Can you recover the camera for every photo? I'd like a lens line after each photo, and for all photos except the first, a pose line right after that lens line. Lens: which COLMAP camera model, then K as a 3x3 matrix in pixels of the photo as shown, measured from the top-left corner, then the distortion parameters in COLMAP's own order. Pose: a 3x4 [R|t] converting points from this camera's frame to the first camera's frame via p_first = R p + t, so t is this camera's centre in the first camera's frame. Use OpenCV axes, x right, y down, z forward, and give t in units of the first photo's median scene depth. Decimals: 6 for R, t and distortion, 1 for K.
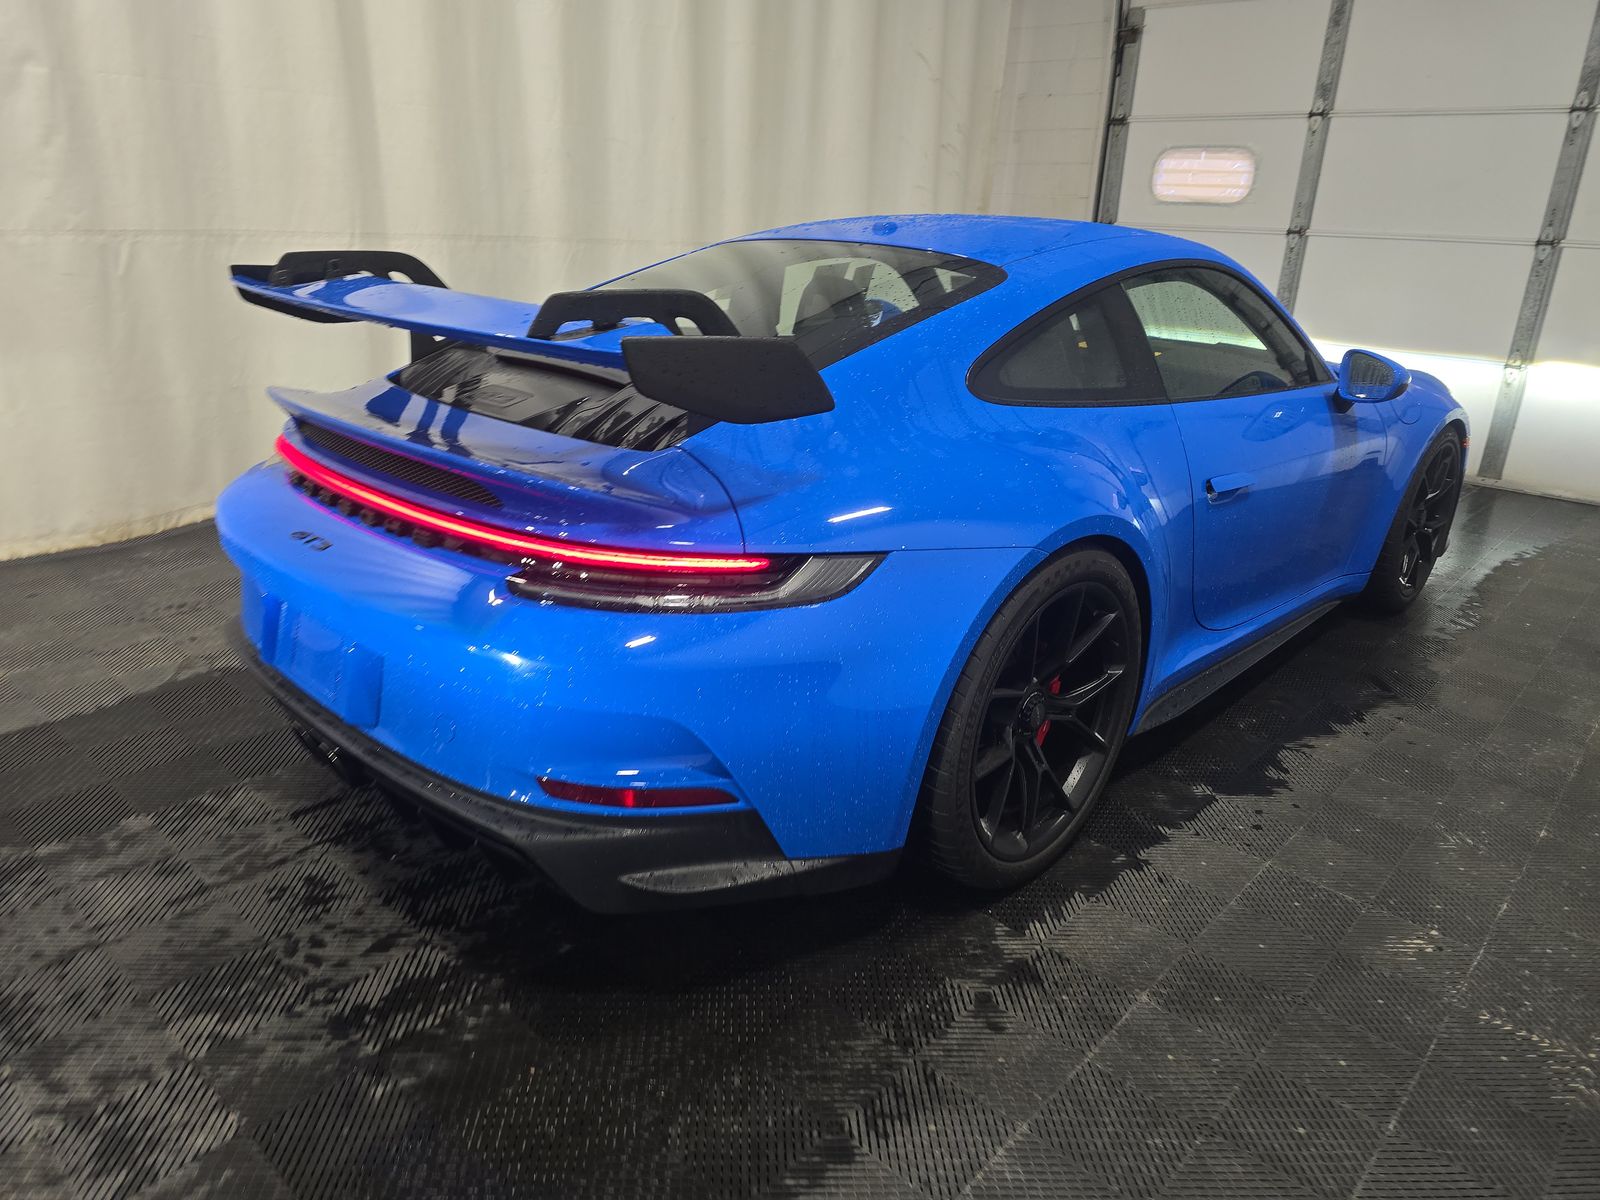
lens RADIAL K [[1117.7, 0, 801.8], [0, 1117.7, 626.6], [0, 0, 1]] dist [0.039259, -0.036451]
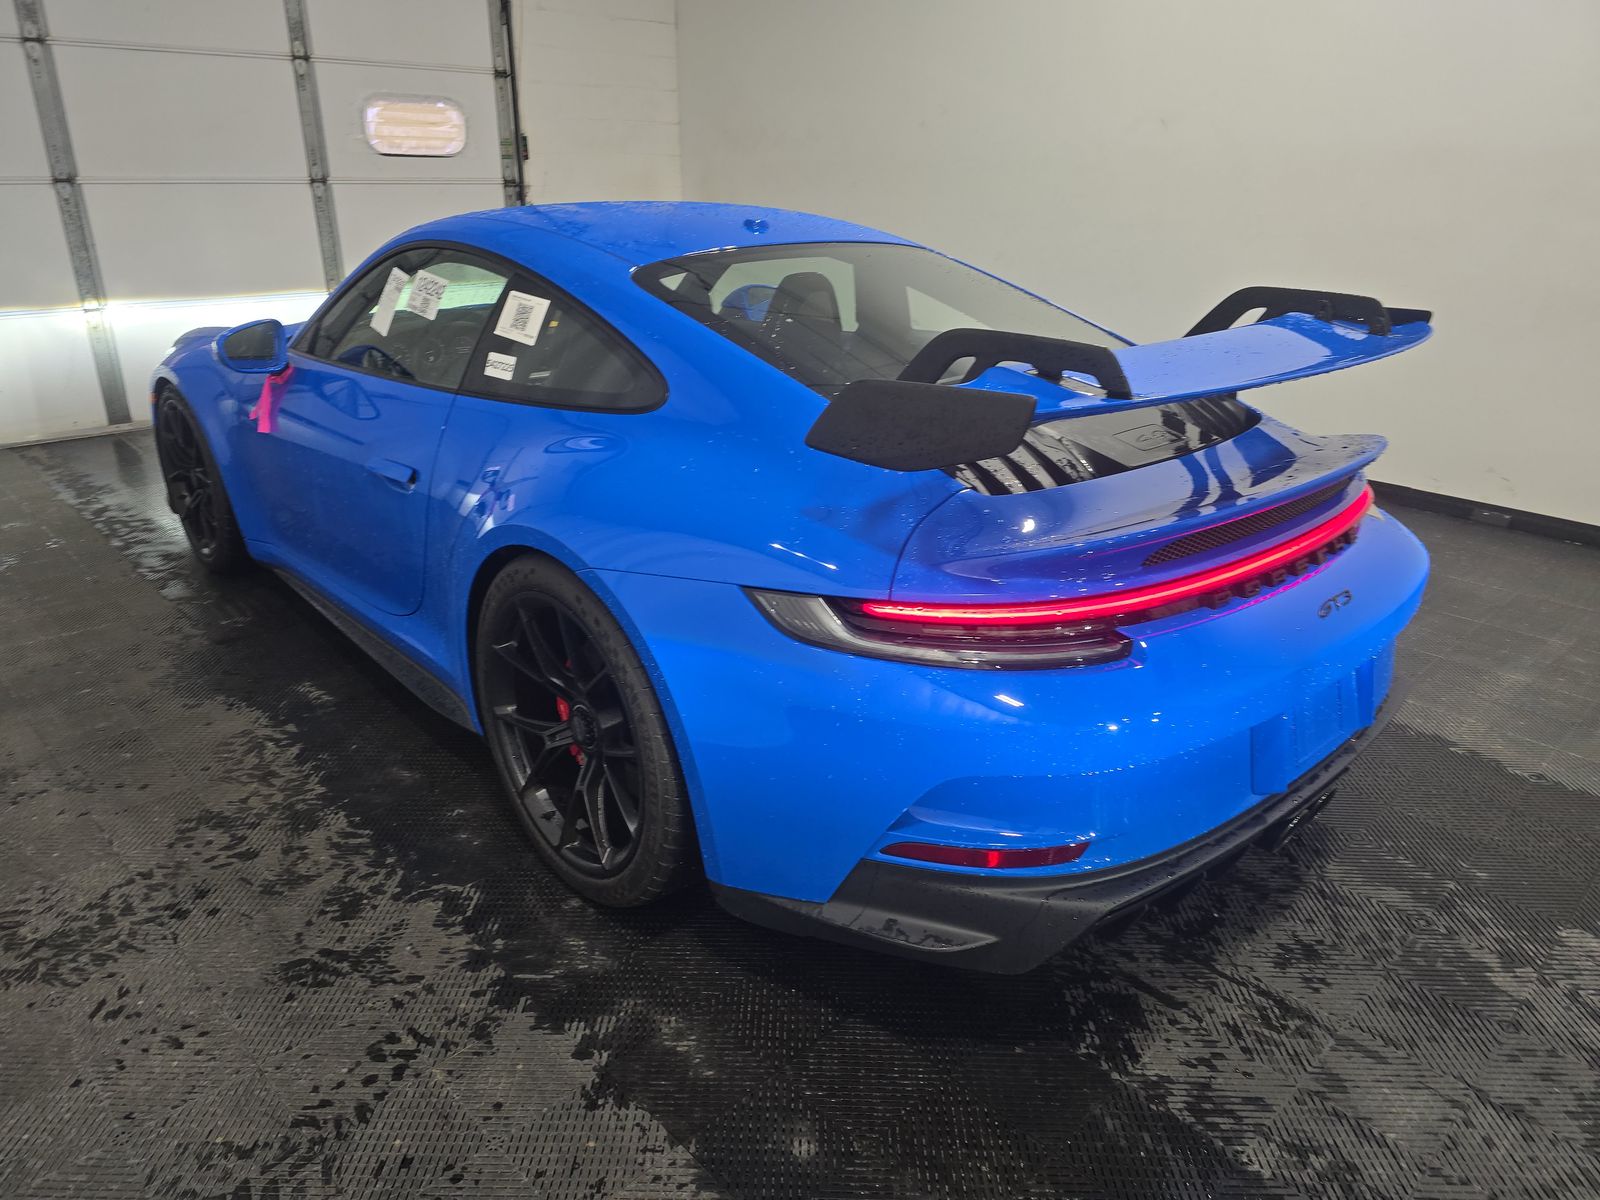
lens RADIAL K [[1117.7, 0, 801.8], [0, 1117.7, 626.6], [0, 0, 1]] dist [0.039259, -0.036451]
pose [[0.021919, -0.416170, 0.909022, -1.172266], [0.336281, 0.859331, 0.385312, -0.514558], [-0.941507, 0.297241, 0.158786, 1.127835]]
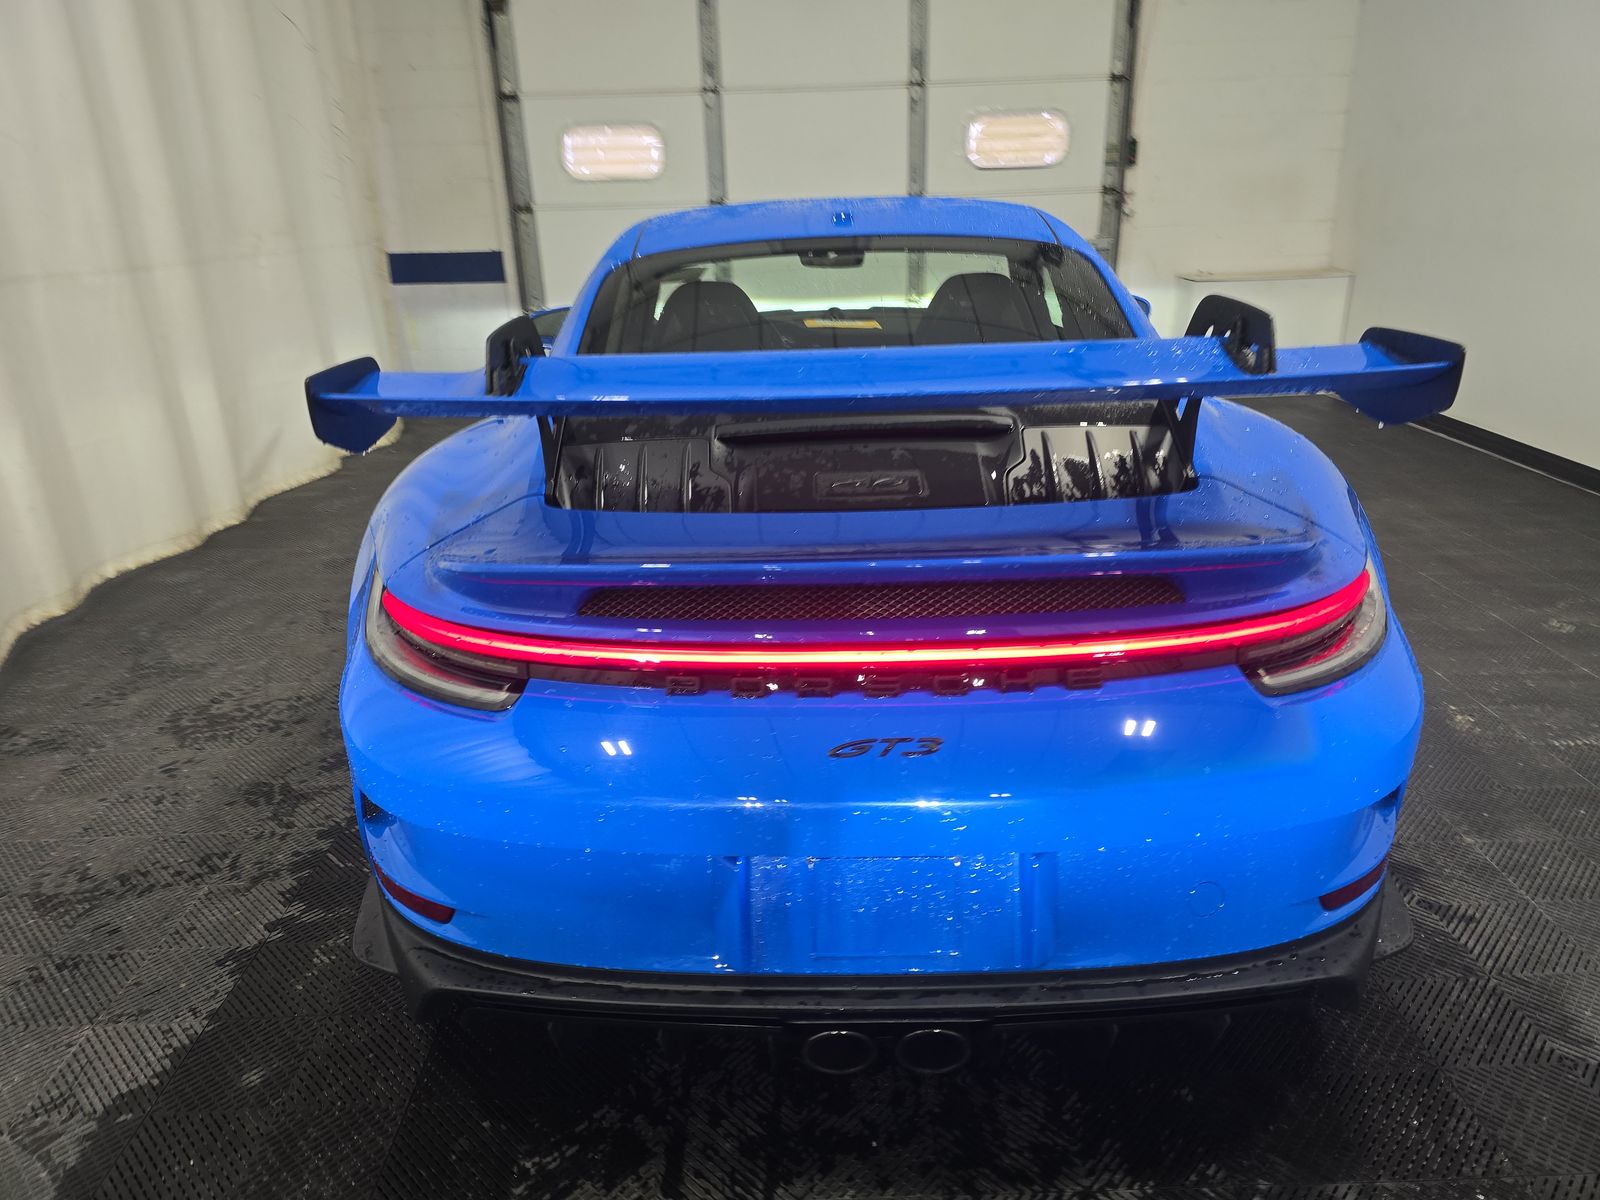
lens RADIAL K [[1117.7, 0, 801.8], [0, 1117.7, 626.6], [0, 0, 1]] dist [0.039259, -0.036451]
pose [[0.718099, -0.304573, 0.625755, -0.729019], [0.294124, 0.947721, 0.123754, -0.190988], [-0.630733, 0.095182, 0.770140, 0.419135]]
